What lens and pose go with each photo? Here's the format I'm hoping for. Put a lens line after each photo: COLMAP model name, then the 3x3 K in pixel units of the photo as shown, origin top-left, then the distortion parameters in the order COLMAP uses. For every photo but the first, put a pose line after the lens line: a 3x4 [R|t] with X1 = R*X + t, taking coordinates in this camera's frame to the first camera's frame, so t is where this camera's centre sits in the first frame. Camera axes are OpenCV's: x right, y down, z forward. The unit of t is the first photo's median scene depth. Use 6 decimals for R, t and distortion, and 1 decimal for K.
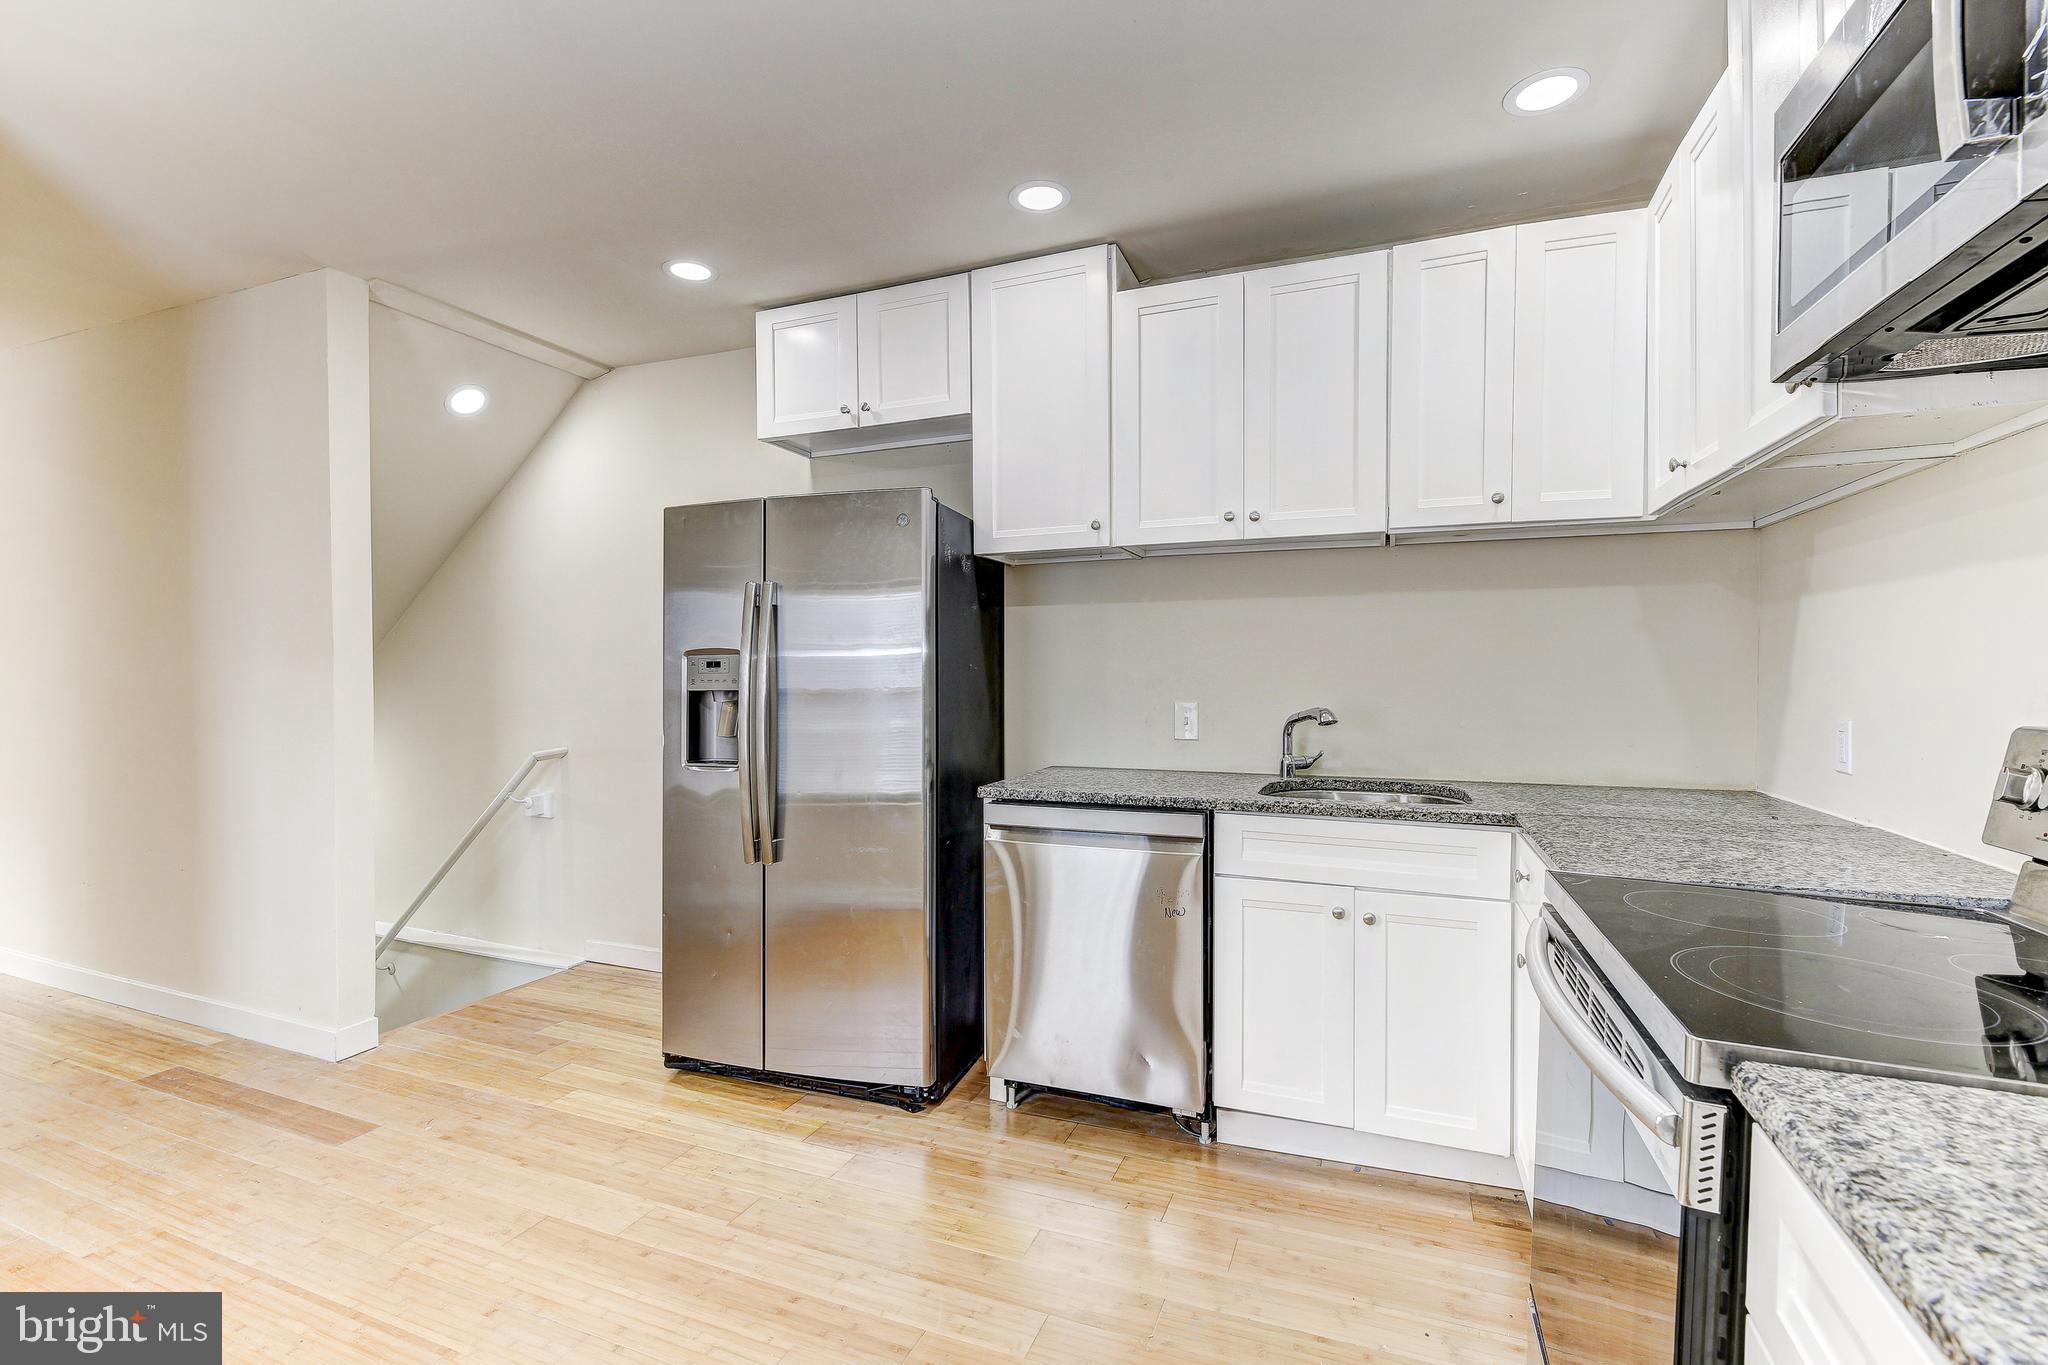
lens RADIAL K [[914.9, 0, 1023.9], [0, 914.9, 688.0], [0, 0, 1]] dist [0.001063, 0.000098]
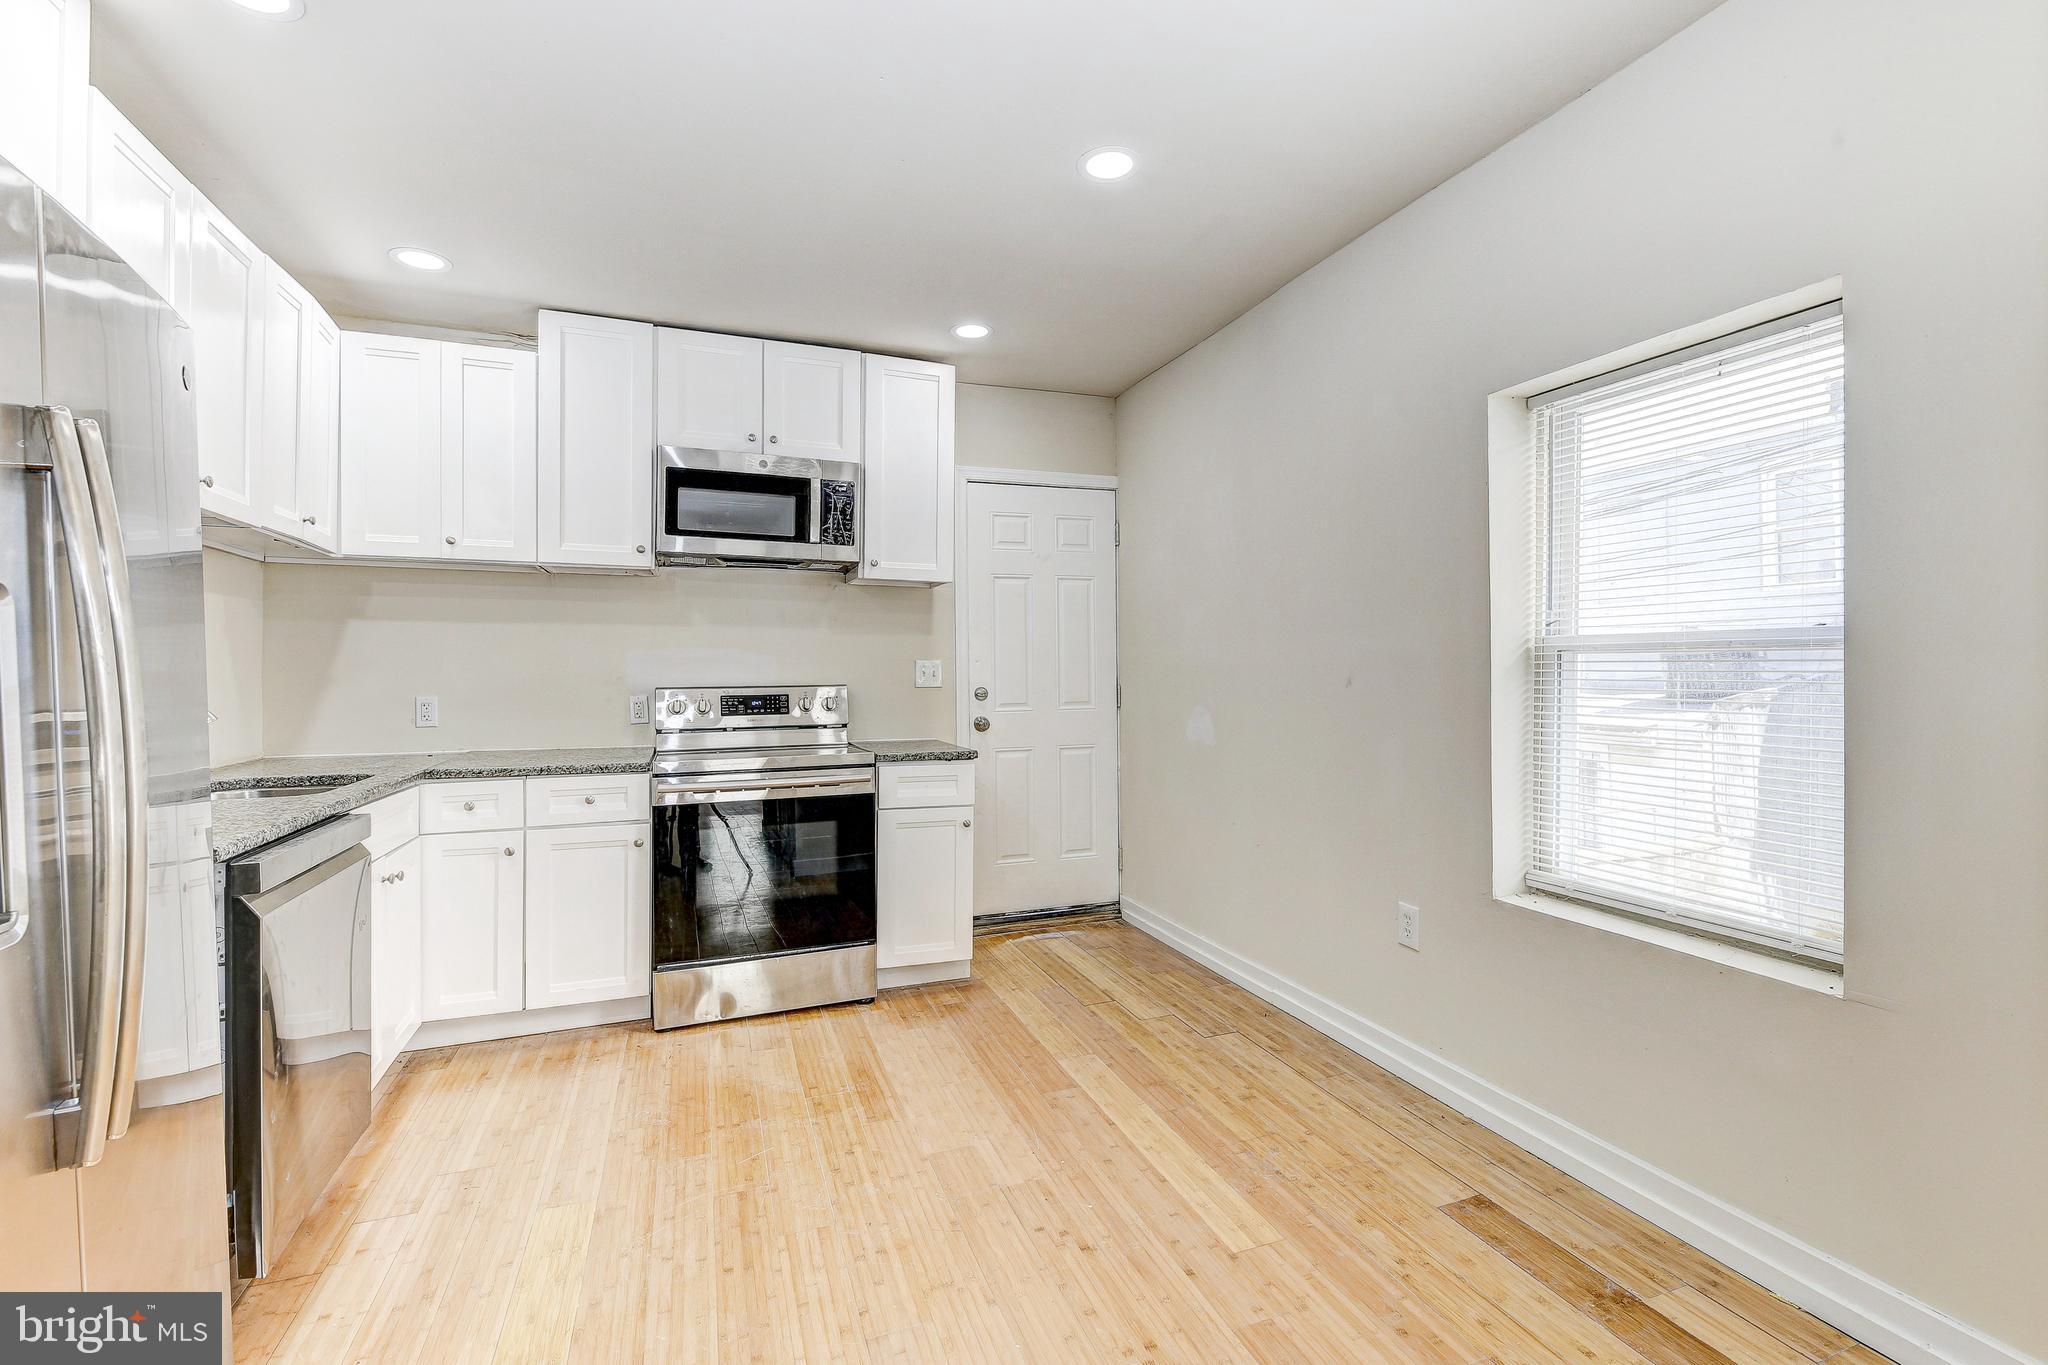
lens RADIAL K [[881.1, 0, 1002.1], [0, 881.1, 672.6], [0, 0, 1]] dist [0.000384, -0.002703]
pose [[-0.651624, 0.002773, 0.758537, -0.883824], [0.015333, 0.999837, 0.009517, -0.008290], [-0.758387, 0.017832, -0.651560, 1.024932]]
